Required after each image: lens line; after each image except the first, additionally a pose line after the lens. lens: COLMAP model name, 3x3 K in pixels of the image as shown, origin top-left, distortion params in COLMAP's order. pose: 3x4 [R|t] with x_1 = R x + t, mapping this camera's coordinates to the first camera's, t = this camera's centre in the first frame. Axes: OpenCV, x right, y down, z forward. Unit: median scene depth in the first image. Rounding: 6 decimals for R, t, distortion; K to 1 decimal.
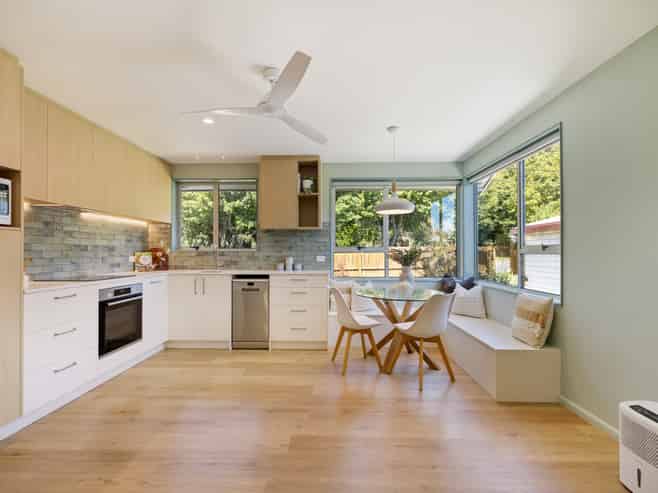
lens RADIAL K [[309.0, 0, 329.0], [0, 309.0, 246.5], [0, 0, 1]] dist [-0.001012, 0.000144]
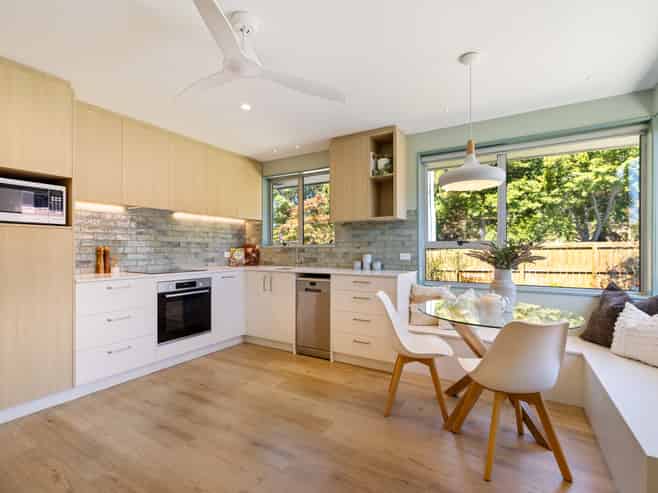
lens RADIAL K [[316.2, 0, 329.0], [0, 316.2, 246.5], [0, 0, 1]] dist [0.000191, 0.000170]
pose [[0.870816, -0.003670, -0.491596, 0.217683], [0.008283, 0.999940, 0.007208, 0.007033], [0.491540, -0.010349, 0.870794, 0.213290]]
